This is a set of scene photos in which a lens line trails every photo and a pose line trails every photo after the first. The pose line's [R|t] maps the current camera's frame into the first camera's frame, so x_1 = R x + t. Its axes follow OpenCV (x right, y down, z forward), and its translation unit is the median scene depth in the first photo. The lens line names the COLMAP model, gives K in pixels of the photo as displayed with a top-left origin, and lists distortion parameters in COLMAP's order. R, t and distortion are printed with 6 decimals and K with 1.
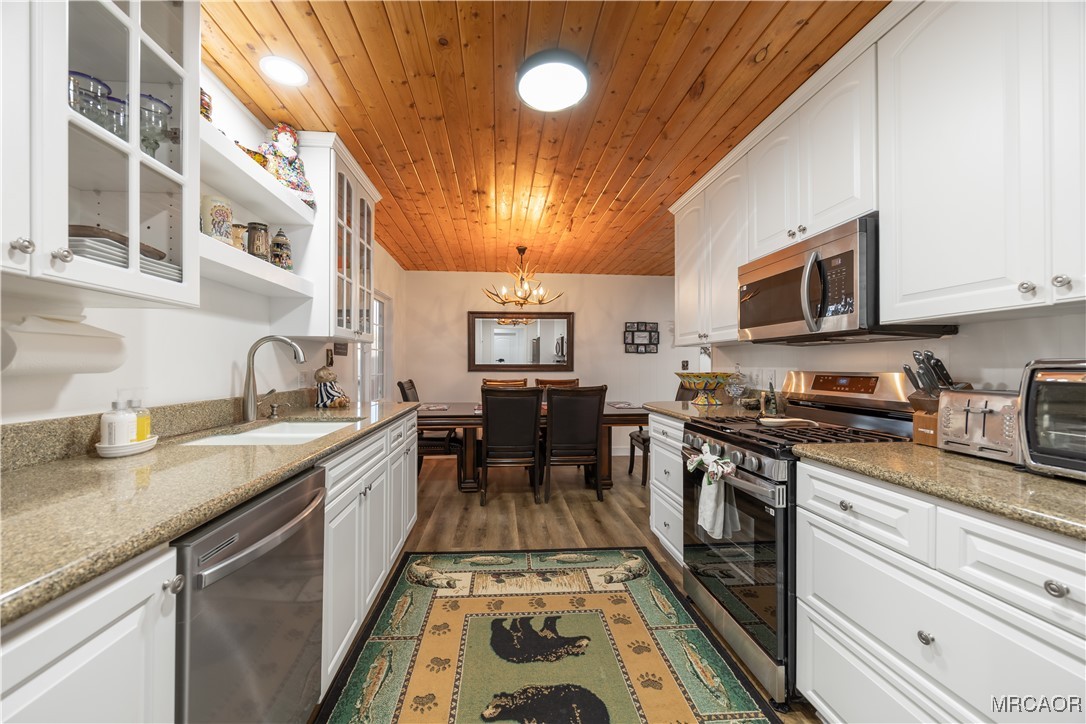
lens RADIAL K [[479.5, 0, 532.1], [0, 479.5, 362.5], [0, 0, 1]] dist [0.000300, 0.000064]
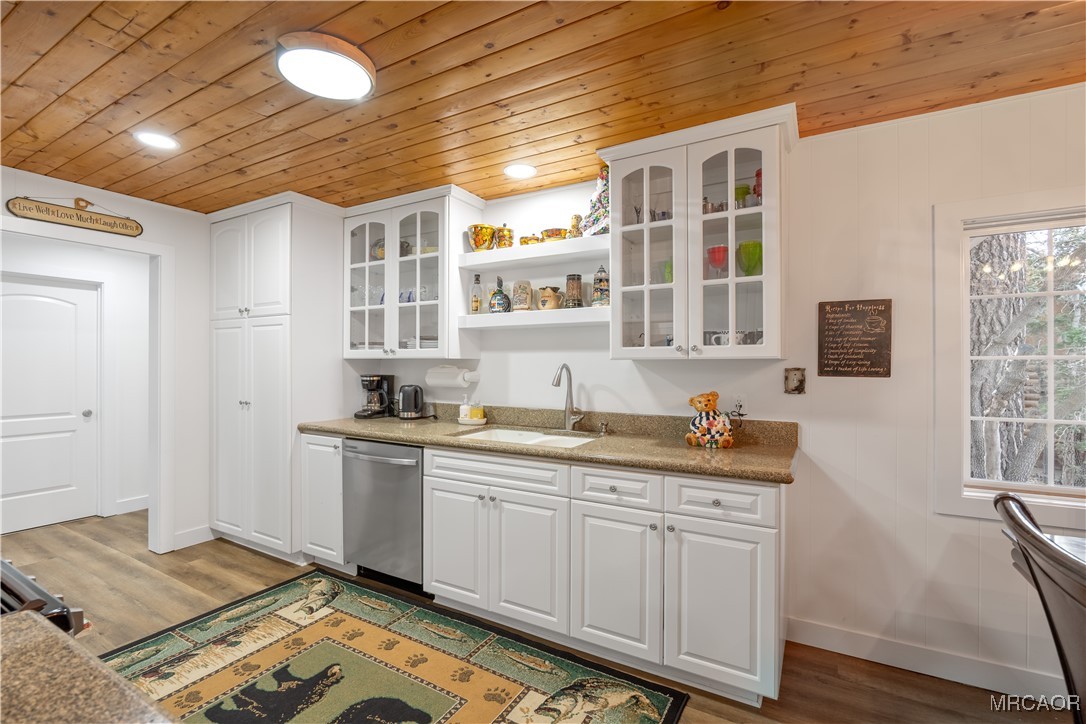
lens RADIAL K [[431.8, 0, 543.0], [0, 431.8, 362.0], [0, 0, 1]] dist [-0.001824, -0.000188]
pose [[-0.547341, -0.011838, -0.836826, 0.445486], [0.003796, 0.999855, -0.016627, -0.043025], [0.836901, -0.012277, -0.547217, 1.632480]]
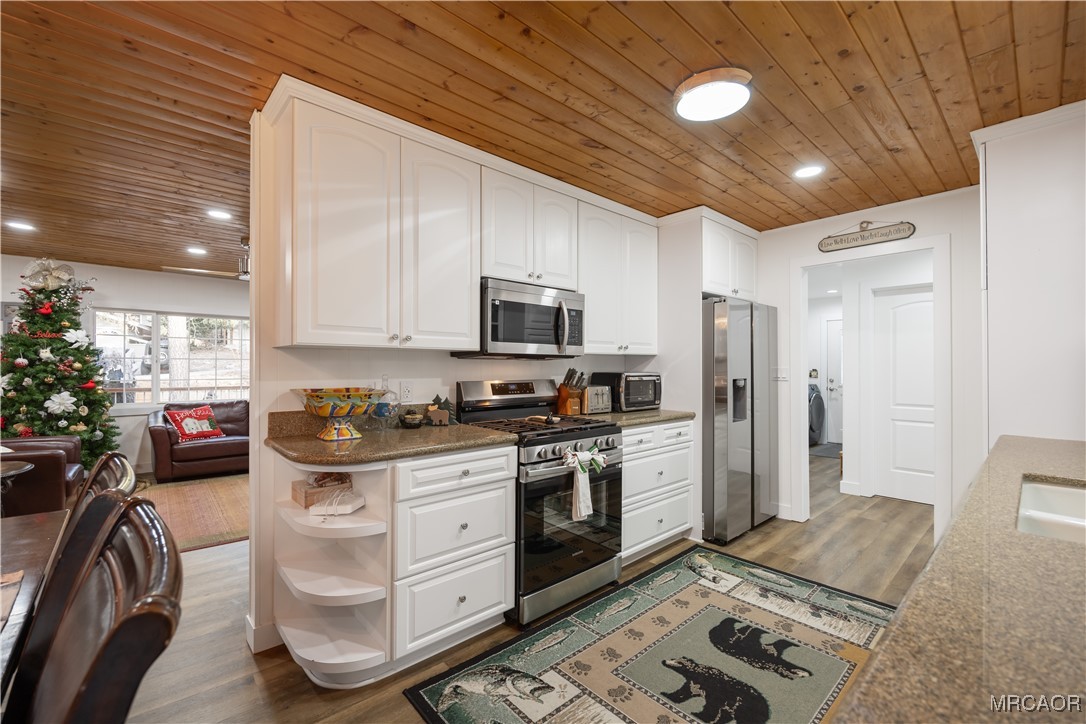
lens RADIAL K [[479.5, 0, 532.1], [0, 479.5, 362.5], [0, 0, 1]] dist [0.000300, 0.000064]
pose [[-0.645899, 0.001553, 0.763421, -0.441975], [-0.011857, 0.999857, -0.012066, -0.015615], [-0.763331, -0.016846, -0.645788, 1.796735]]
